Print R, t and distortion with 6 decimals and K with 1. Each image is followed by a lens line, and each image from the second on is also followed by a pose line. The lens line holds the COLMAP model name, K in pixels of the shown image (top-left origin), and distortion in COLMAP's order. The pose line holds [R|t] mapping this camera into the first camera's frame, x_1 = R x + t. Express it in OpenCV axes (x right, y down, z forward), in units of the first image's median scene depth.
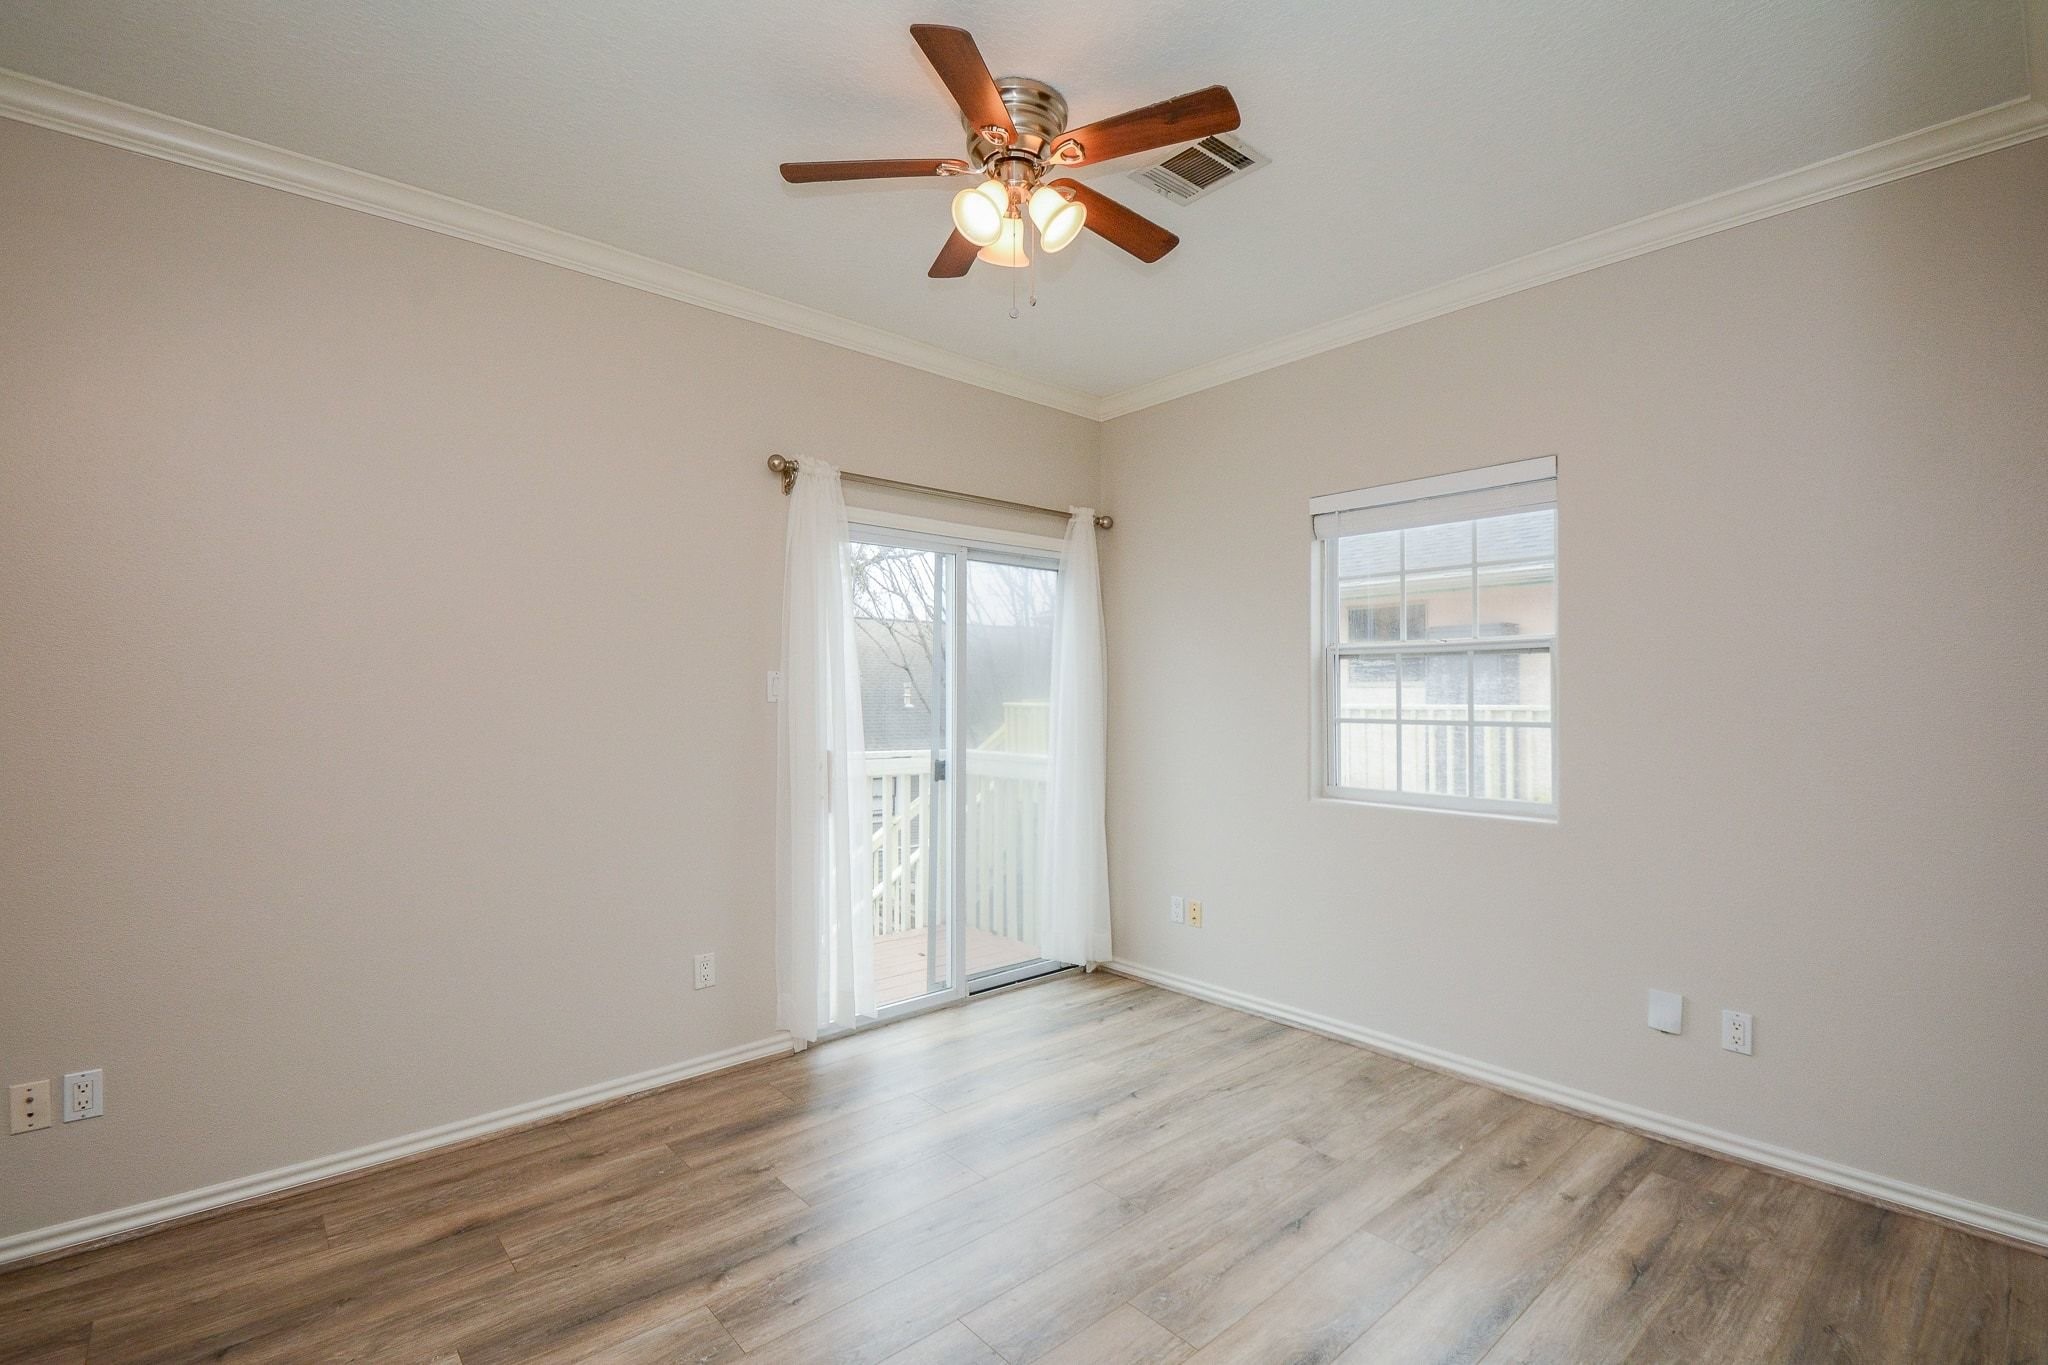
lens RADIAL K [[877.8, 0, 1024.0], [0, 877.8, 682.5], [0, 0, 1]] dist [-0.000570, -0.010608]
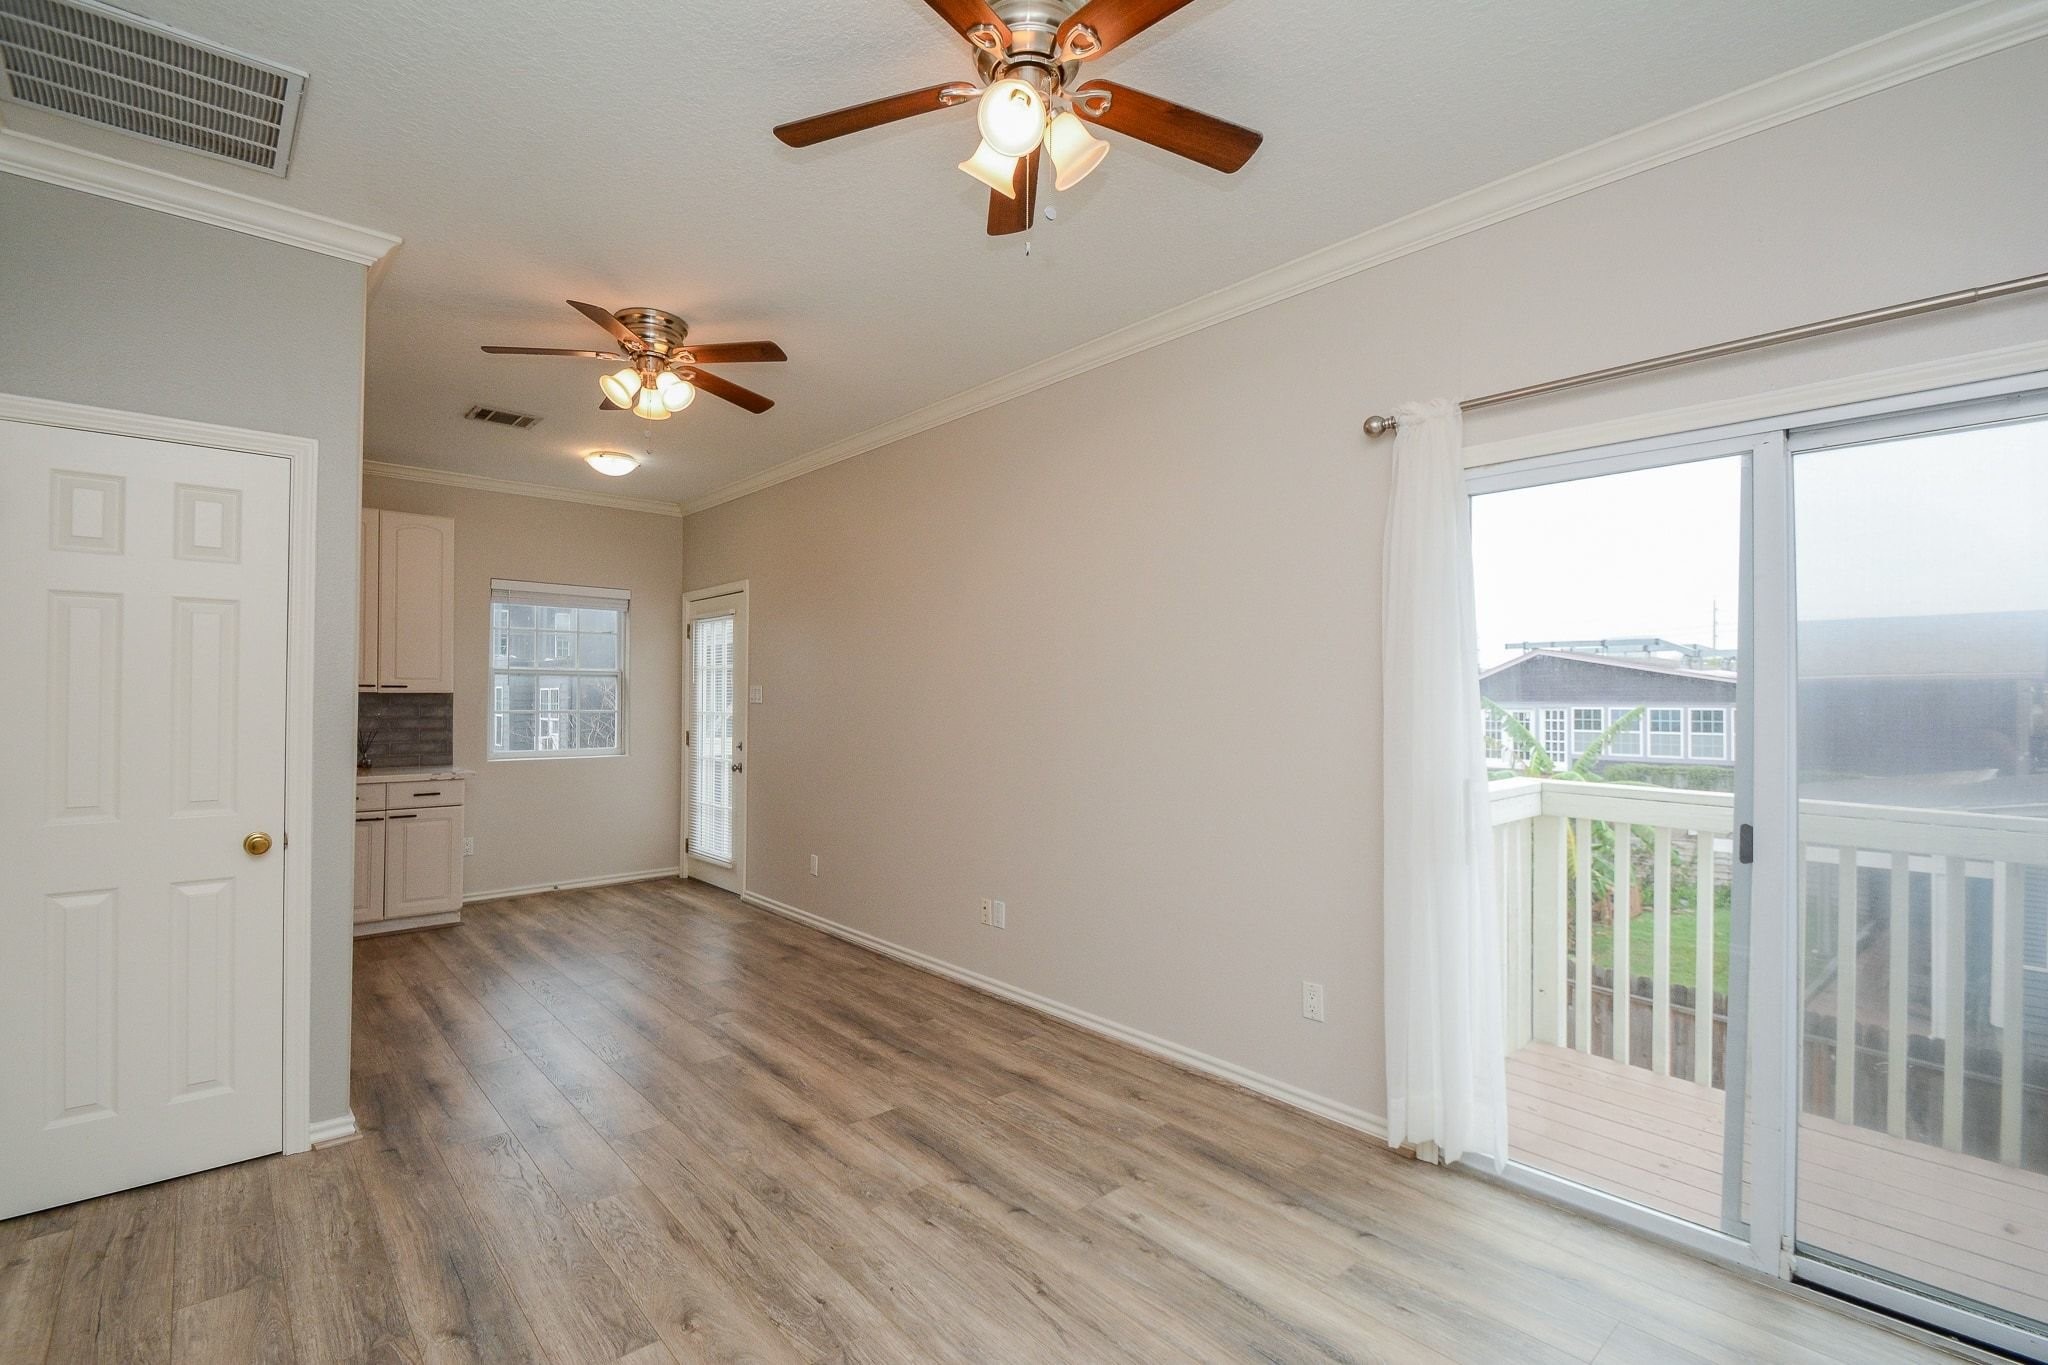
lens RADIAL K [[913.7, 0, 1024.0], [0, 913.7, 682.5], [0, 0, 1]] dist [-0.000768, -0.000276]
pose [[0.025254, -0.006323, -0.999661, 0.771471], [0.012851, 0.999899, -0.006000, -0.009165], [0.999598, -0.012695, 0.025333, 0.870592]]
